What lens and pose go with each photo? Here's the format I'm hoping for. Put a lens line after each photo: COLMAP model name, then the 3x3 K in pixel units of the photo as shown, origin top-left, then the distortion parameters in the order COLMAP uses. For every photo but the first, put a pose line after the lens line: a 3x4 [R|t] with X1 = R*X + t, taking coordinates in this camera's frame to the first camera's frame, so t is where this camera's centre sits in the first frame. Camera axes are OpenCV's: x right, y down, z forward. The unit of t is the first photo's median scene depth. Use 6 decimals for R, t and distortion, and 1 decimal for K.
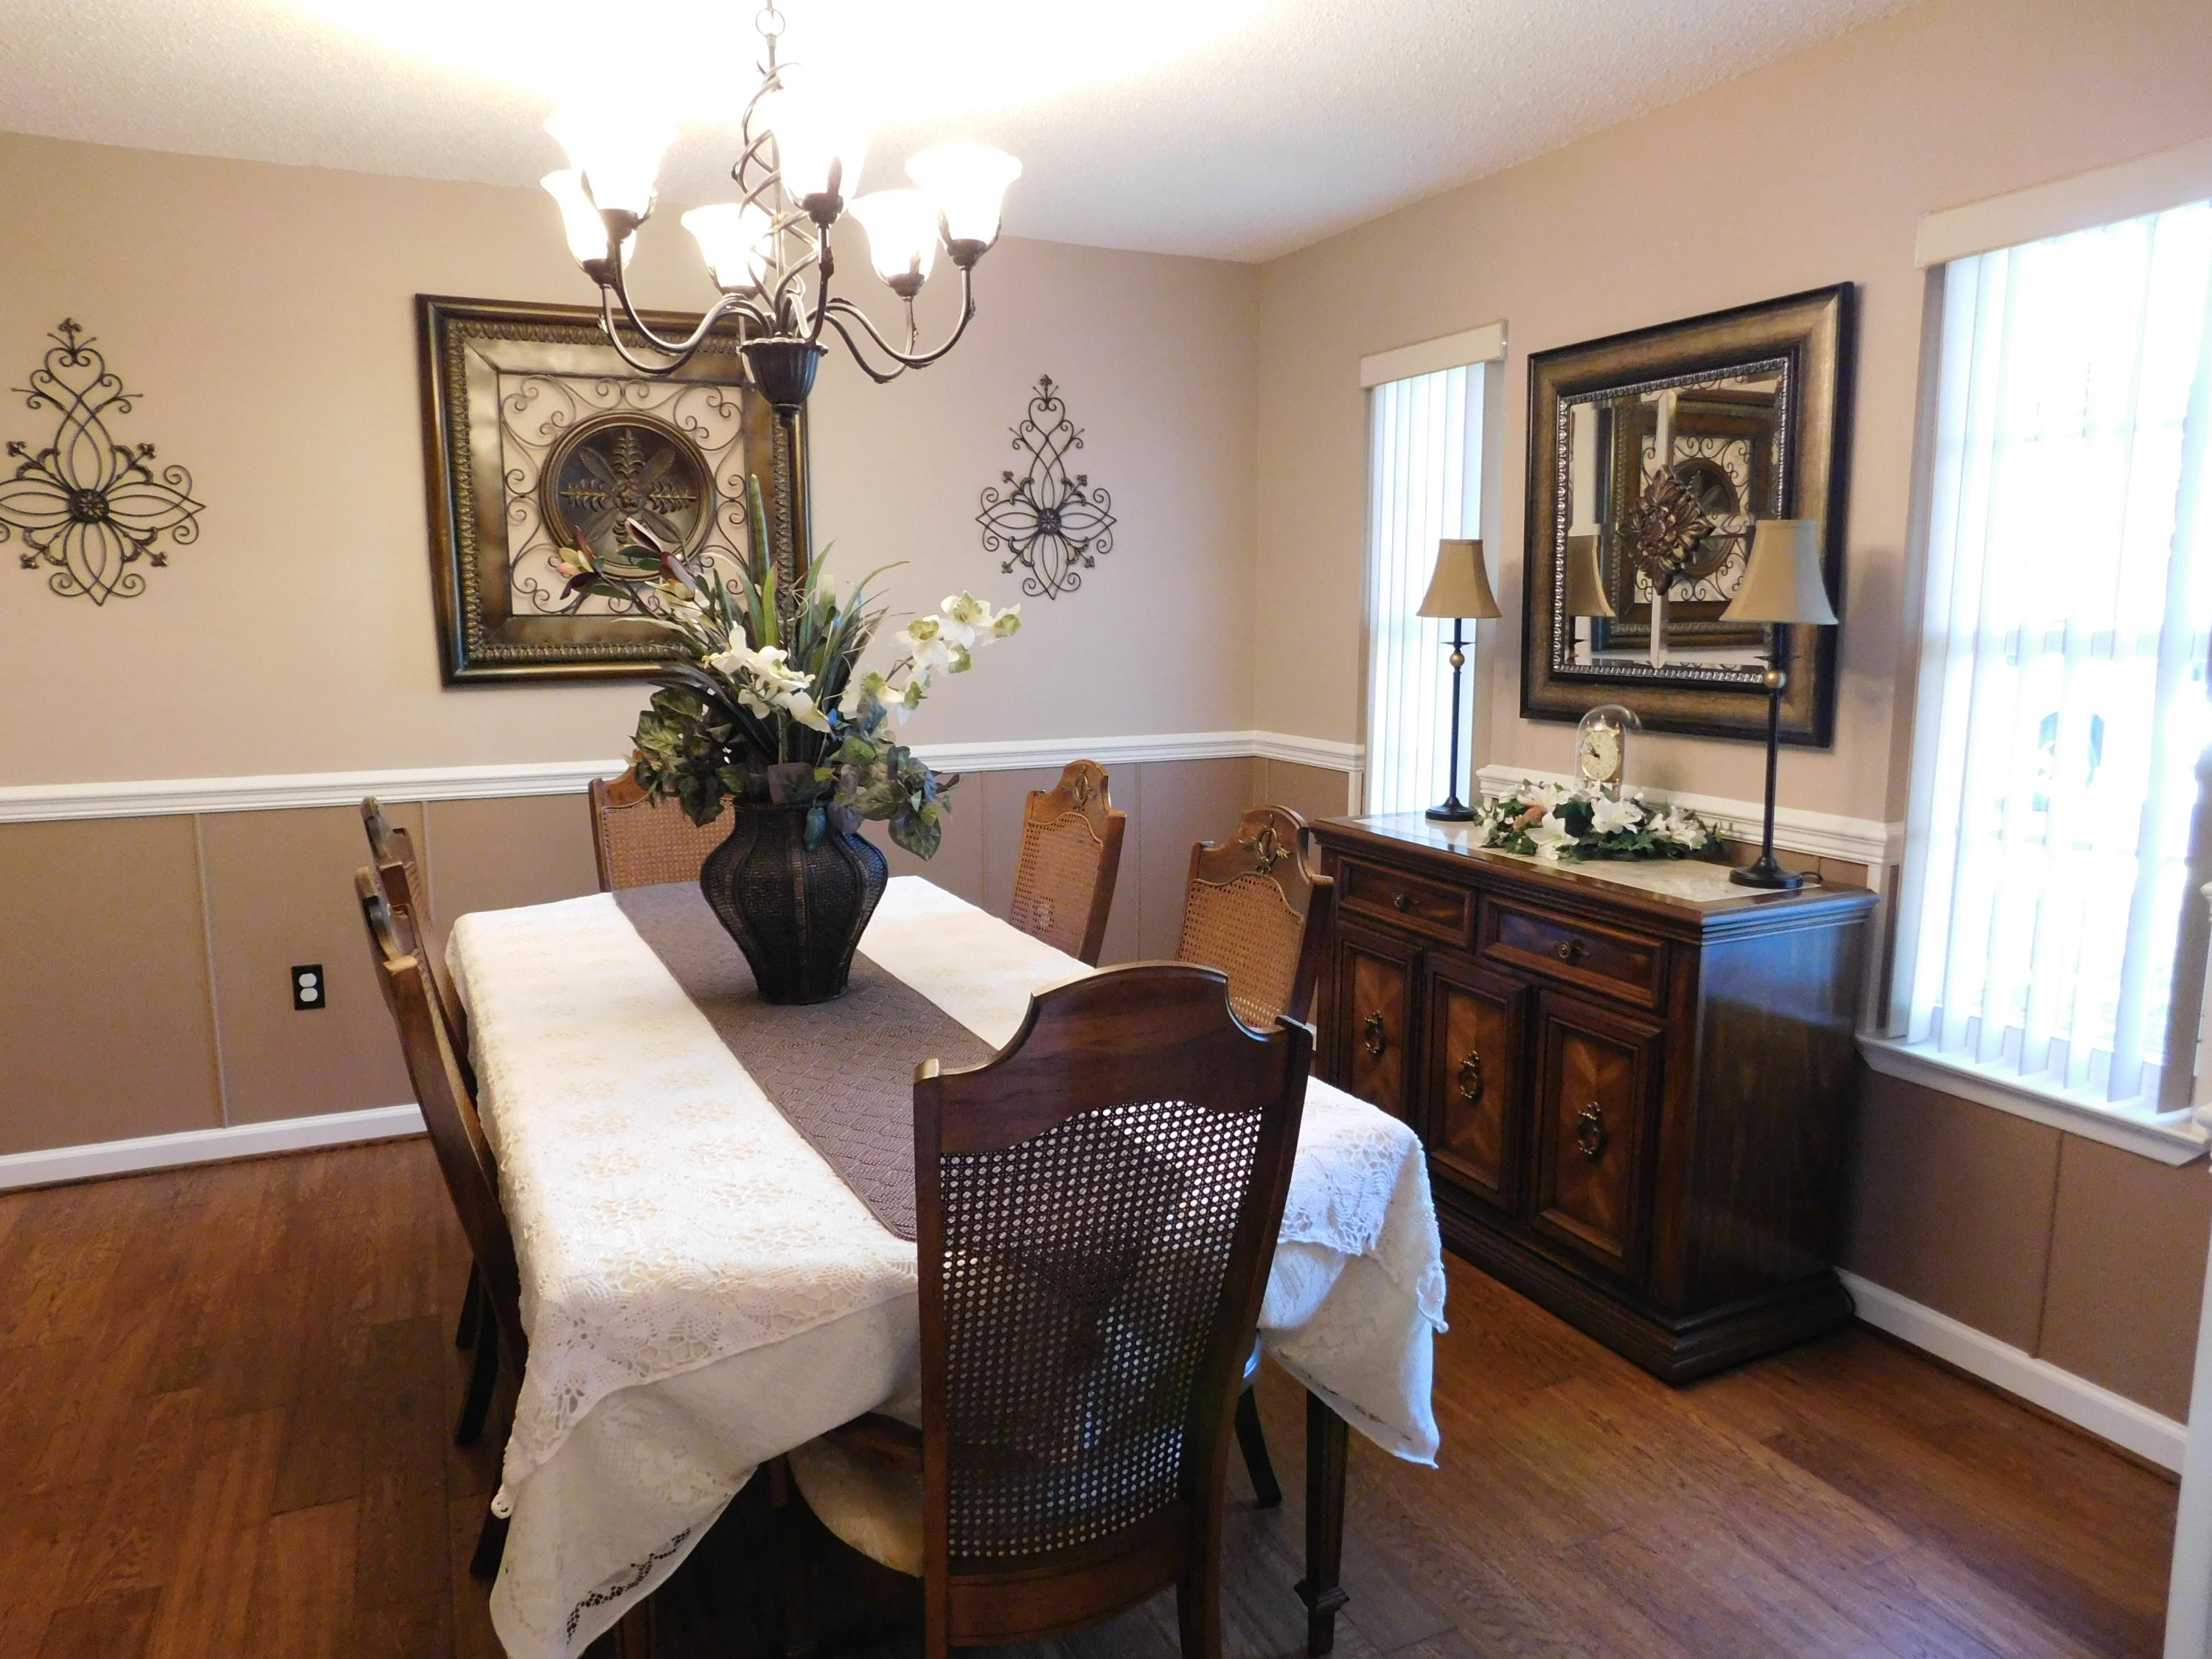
lens RADIAL K [[1478.8, 0, 1106.0], [0, 1478.8, 829.5], [0, 0, 1]] dist [-0.000623, 0.001230]
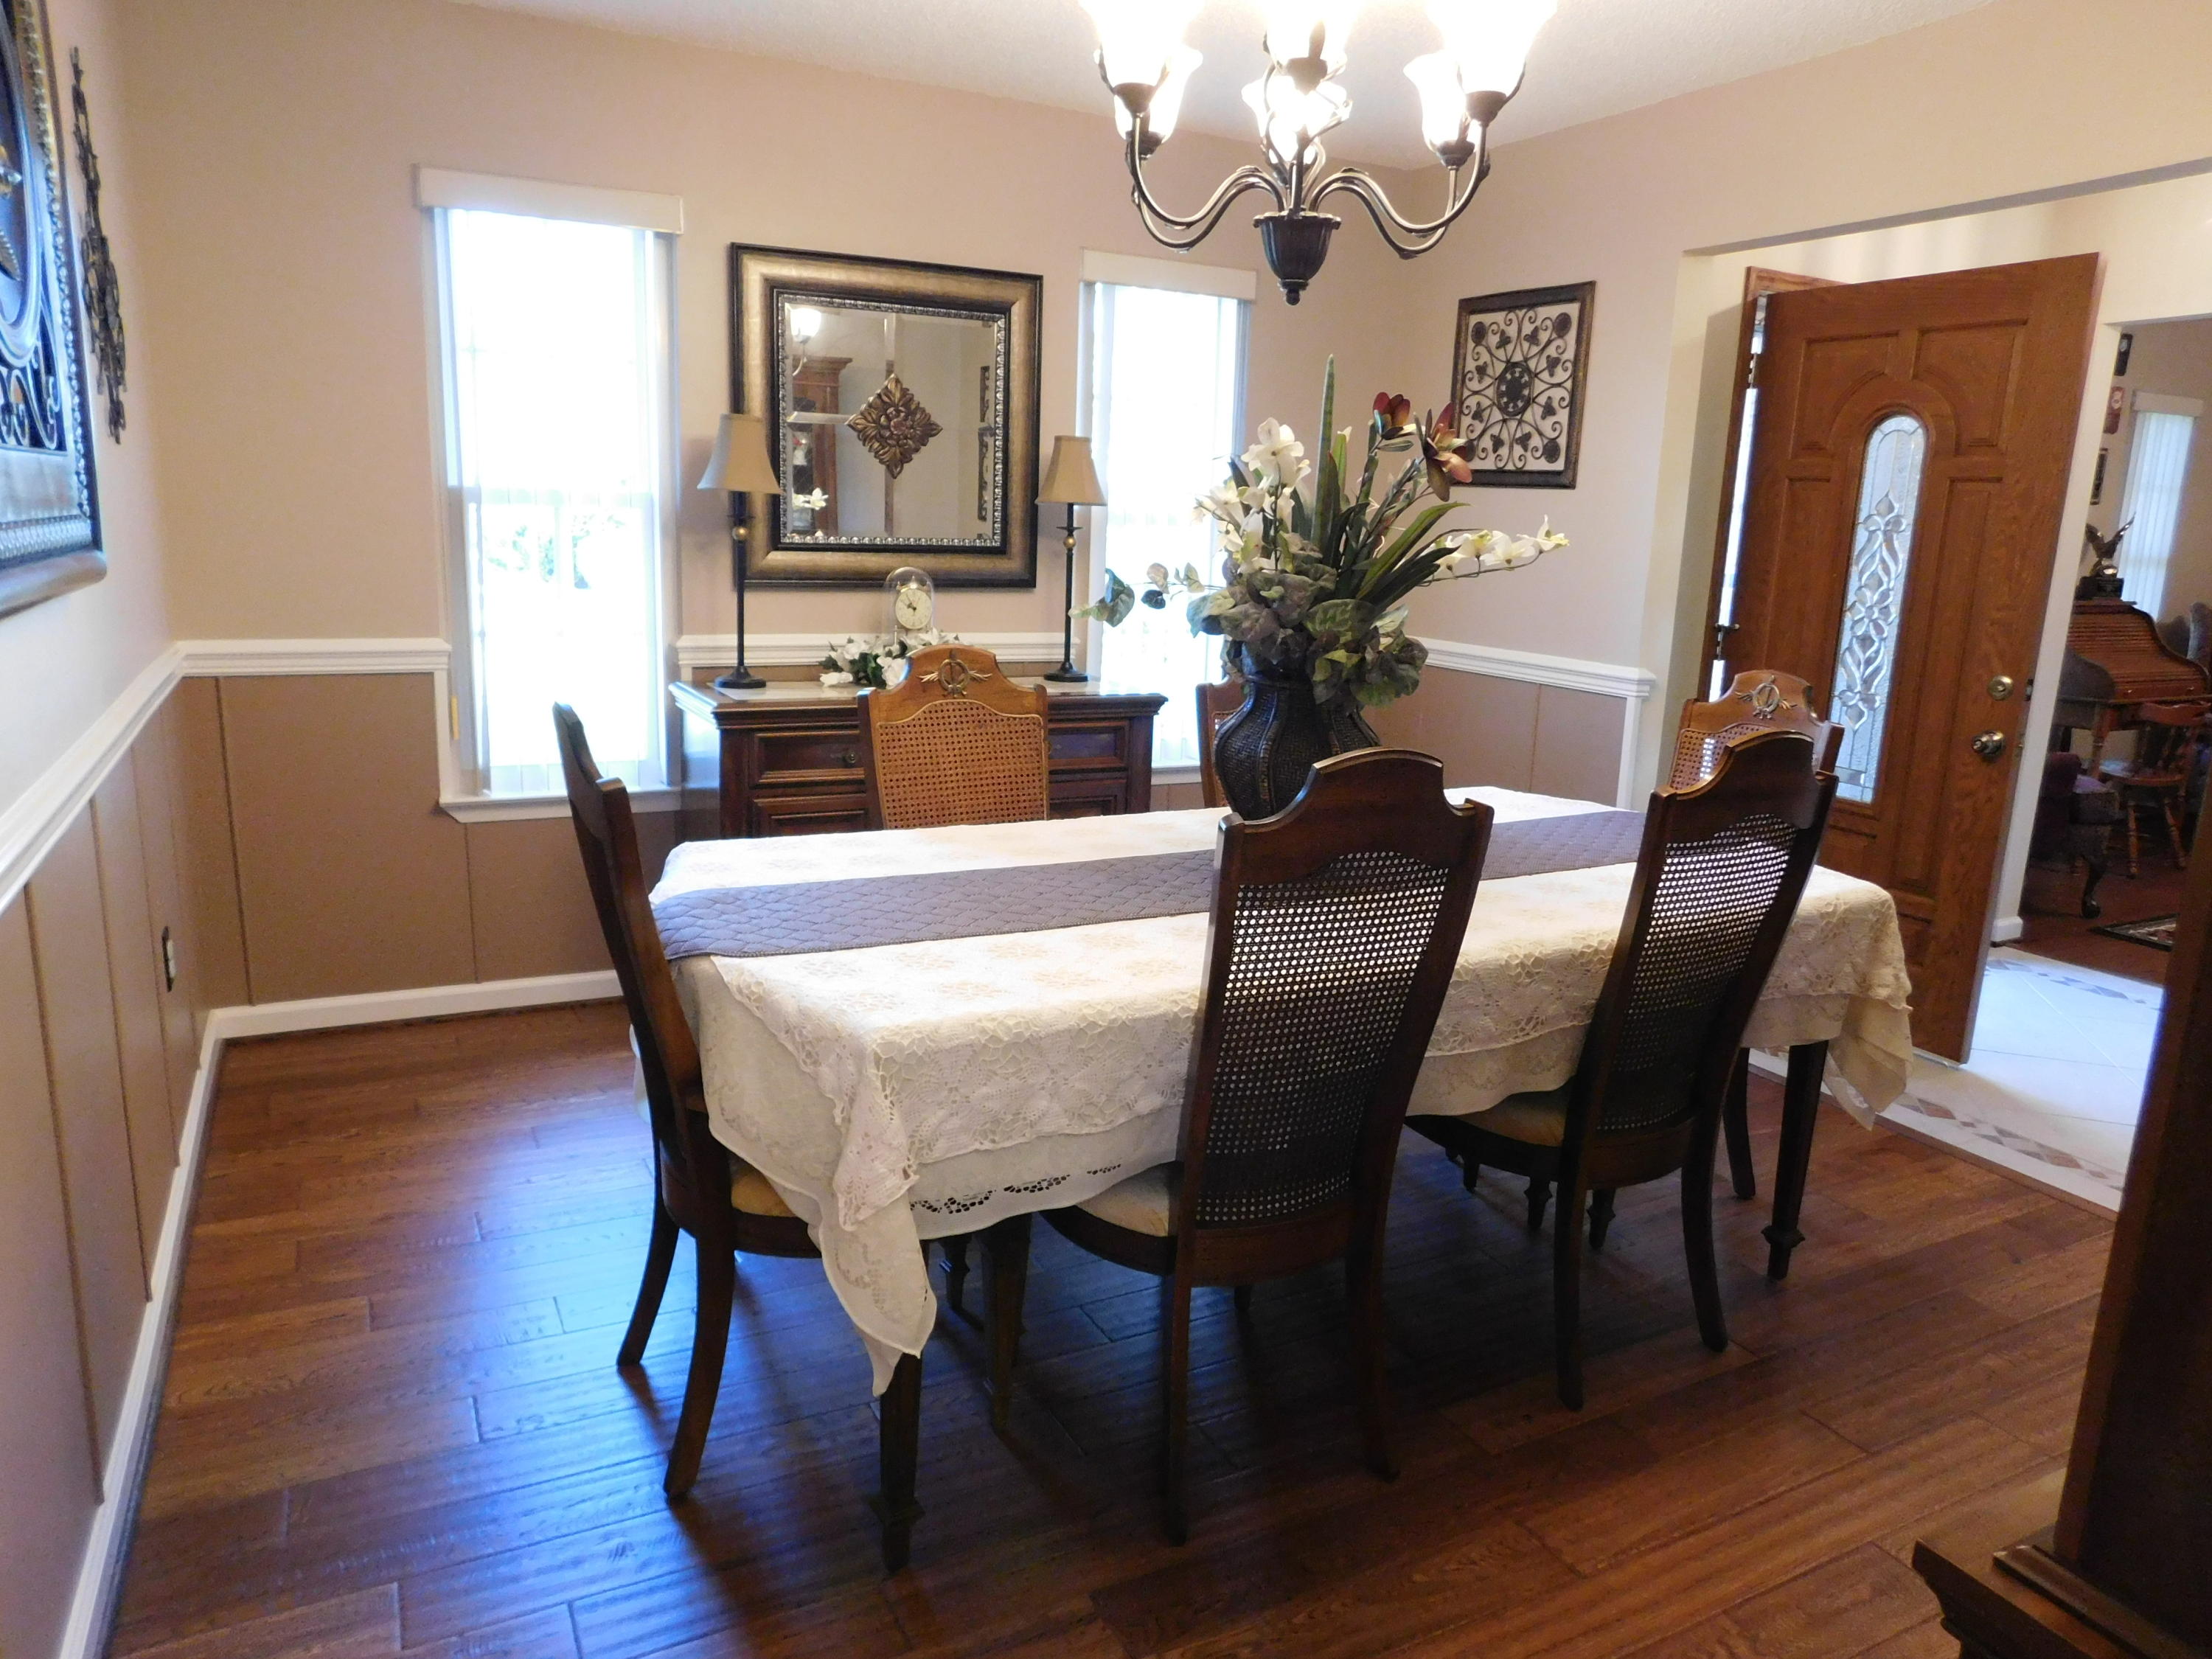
lens RADIAL K [[1478.8, 0, 1106.0], [0, 1478.8, 829.5], [0, 0, 1]] dist [-0.000623, 0.001230]
pose [[-0.034058, -0.217081, 0.975559, -0.881887], [0.118500, 0.968363, 0.219617, -0.118444], [-0.992370, 0.123083, -0.007256, 0.825810]]
